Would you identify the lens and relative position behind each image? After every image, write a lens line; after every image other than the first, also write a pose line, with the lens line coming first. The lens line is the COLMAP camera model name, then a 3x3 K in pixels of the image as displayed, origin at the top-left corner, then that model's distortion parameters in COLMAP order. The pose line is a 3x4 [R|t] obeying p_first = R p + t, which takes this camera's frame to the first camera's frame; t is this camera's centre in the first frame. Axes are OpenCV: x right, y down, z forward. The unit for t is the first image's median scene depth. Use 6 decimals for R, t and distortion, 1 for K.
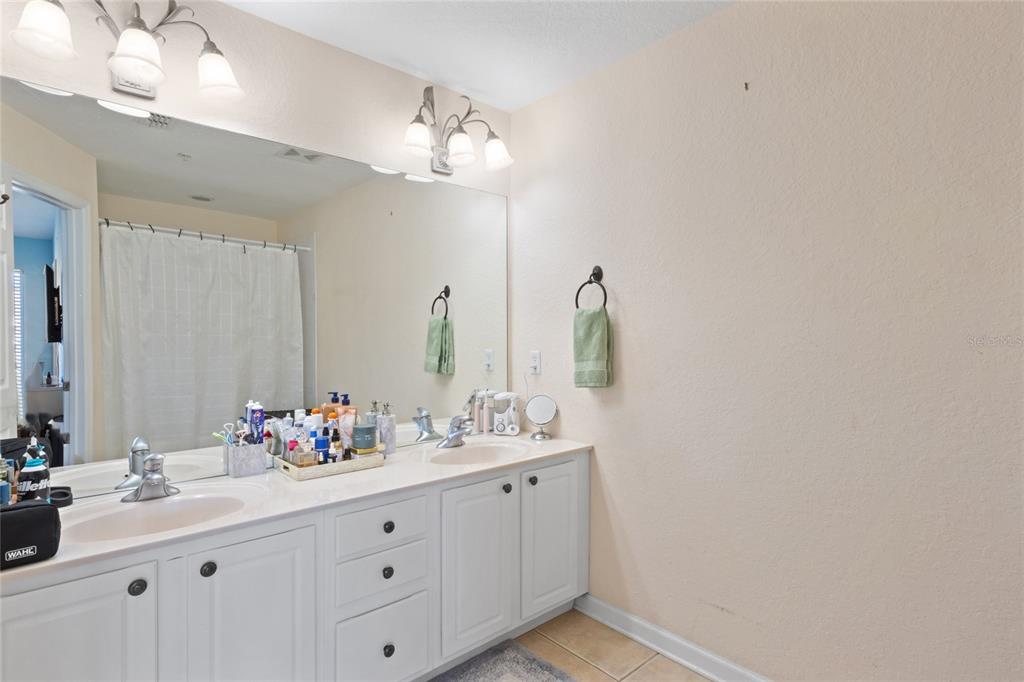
lens RADIAL K [[505.5, 0, 510.8], [0, 505.5, 342.5], [0, 0, 1]] dist [0.002024, 0.000331]
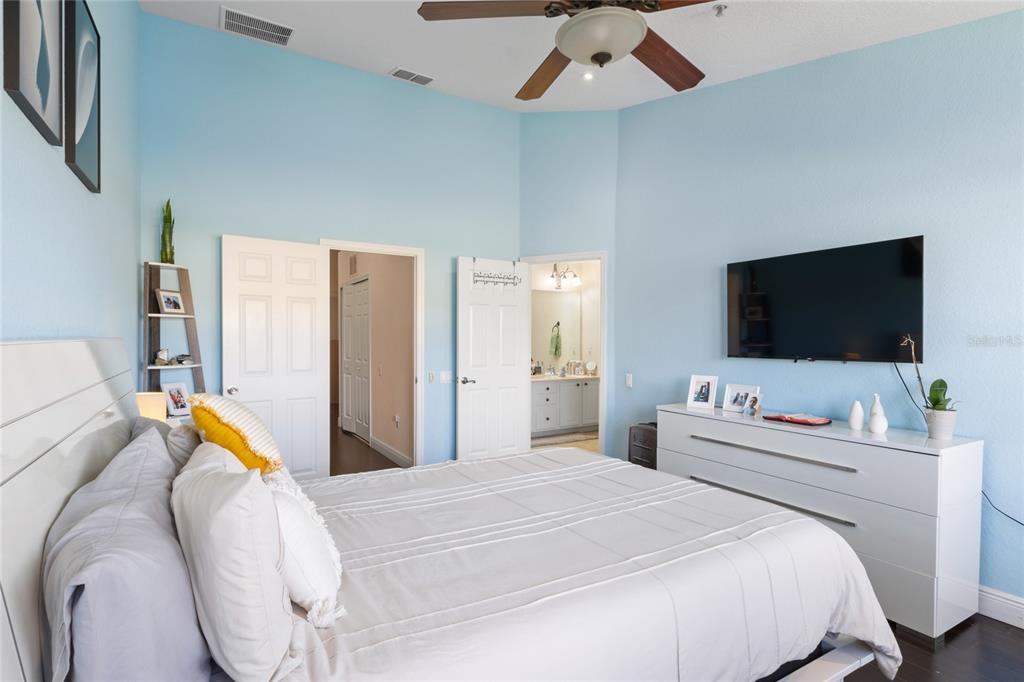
lens RADIAL K [[505.5, 0, 510.9], [0, 505.5, 340.9], [0, 0, 1]] dist [0.002024, 0.000331]
pose [[0.983006, 0.005354, -0.183497, 0.140323], [-0.005124, 0.999985, 0.001730, -0.019302], [0.183504, -0.000760, 0.983019, -2.015095]]
